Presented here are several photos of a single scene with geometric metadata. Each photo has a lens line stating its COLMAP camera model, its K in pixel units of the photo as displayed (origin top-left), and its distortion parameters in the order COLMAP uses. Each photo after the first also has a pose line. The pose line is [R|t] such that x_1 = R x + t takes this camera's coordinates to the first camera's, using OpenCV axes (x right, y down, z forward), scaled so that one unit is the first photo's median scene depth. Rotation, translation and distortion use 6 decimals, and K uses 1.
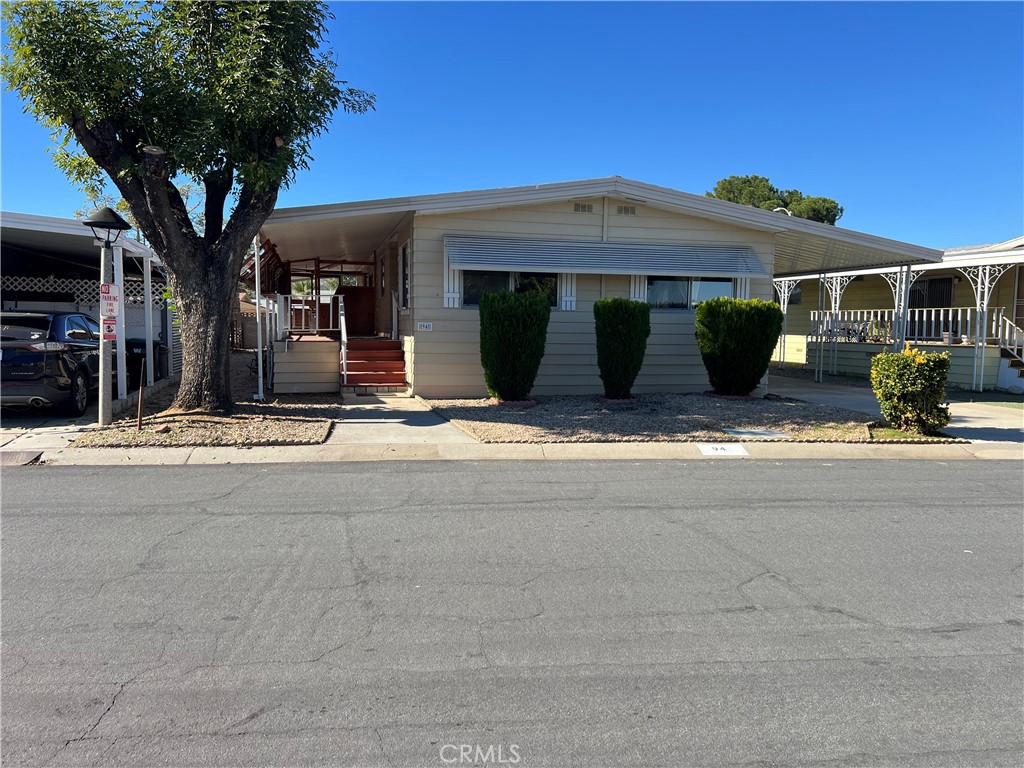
lens RADIAL K [[734.9, 0, 521.6], [0, 734.9, 381.6], [0, 0, 1]] dist [0.047191, -0.034550]
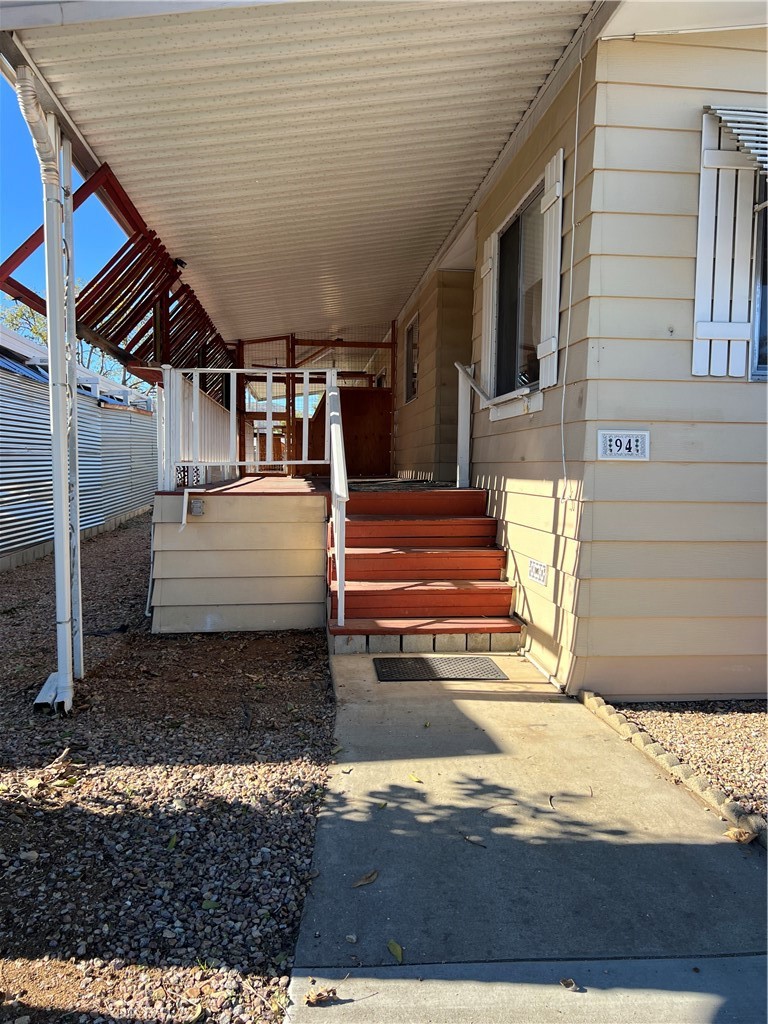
lens RADIAL K [[734.9, 0, 380.9], [0, 734.9, 516.3], [0, 0, 1]] dist [0.047191, -0.034550]
pose [[0.984777, 0.007887, -0.173641, -0.223100], [-0.009015, 0.999943, -0.005705, -0.059401], [0.173586, 0.007183, 0.984792, 0.917304]]
